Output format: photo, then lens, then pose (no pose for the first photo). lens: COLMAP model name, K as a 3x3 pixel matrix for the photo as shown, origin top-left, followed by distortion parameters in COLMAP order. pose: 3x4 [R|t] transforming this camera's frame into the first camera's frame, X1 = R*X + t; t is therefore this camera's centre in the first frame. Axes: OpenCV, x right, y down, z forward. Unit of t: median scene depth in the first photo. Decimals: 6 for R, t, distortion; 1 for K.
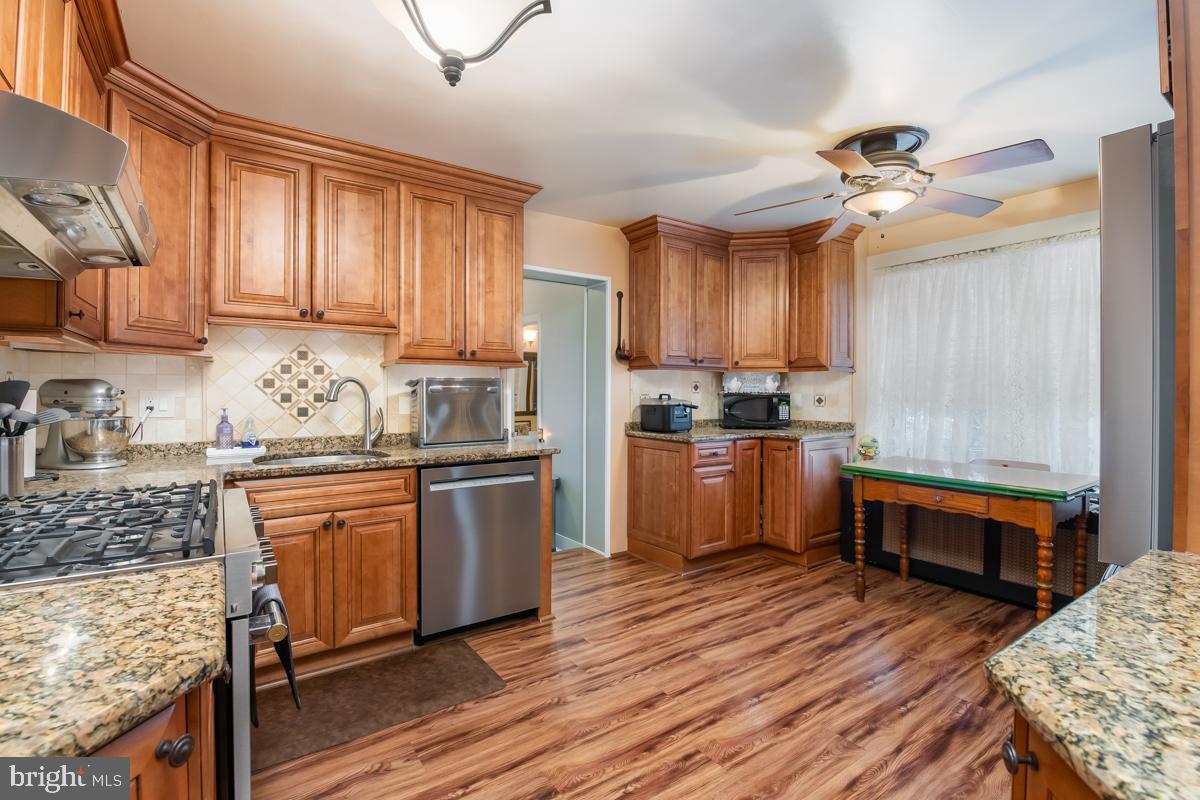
lens RADIAL K [[543.7, 0, 591.6], [0, 543.7, 393.1], [0, 0, 1]] dist [-0.000598, -0.011710]
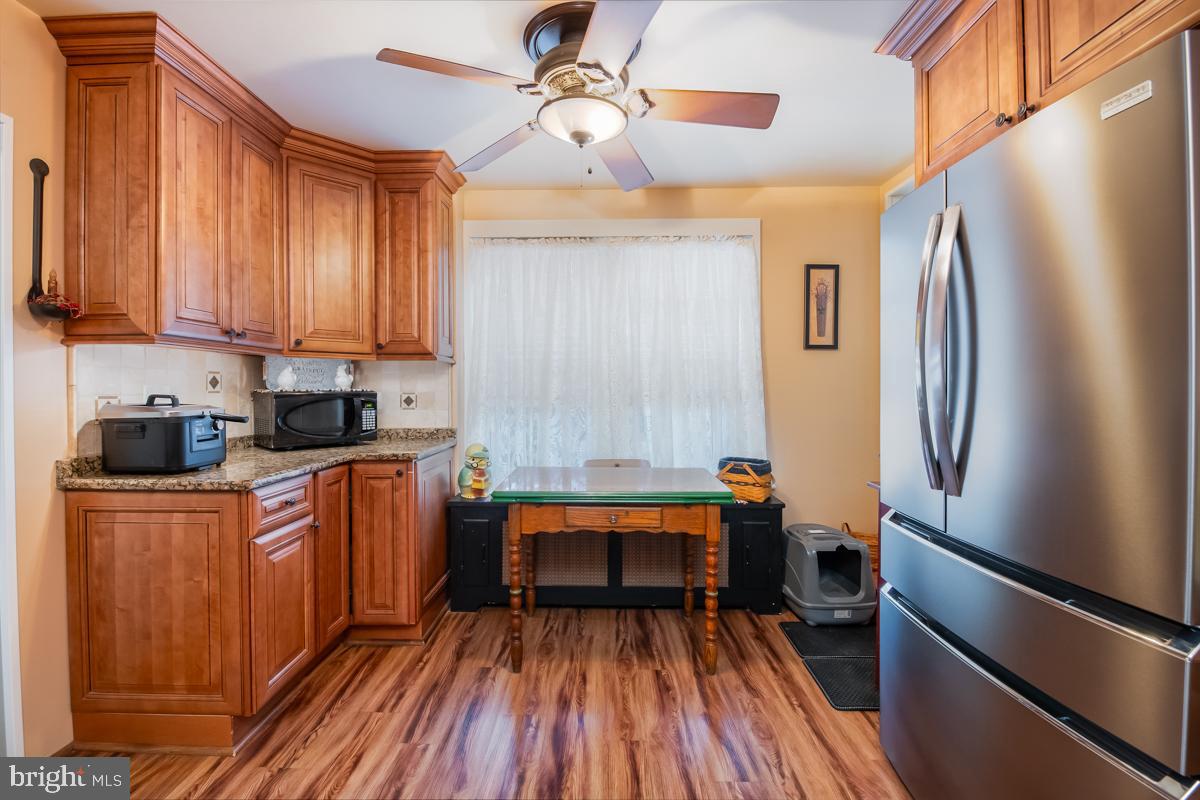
lens RADIAL K [[543.7, 0, 591.6], [0, 543.7, 393.1], [0, 0, 1]] dist [-0.000598, -0.011710]
pose [[0.596891, -0.011411, 0.802241, -0.028781], [0.007089, 0.999935, 0.008949, -0.001712], [-0.802291, 0.000345, 0.596933, 0.397549]]
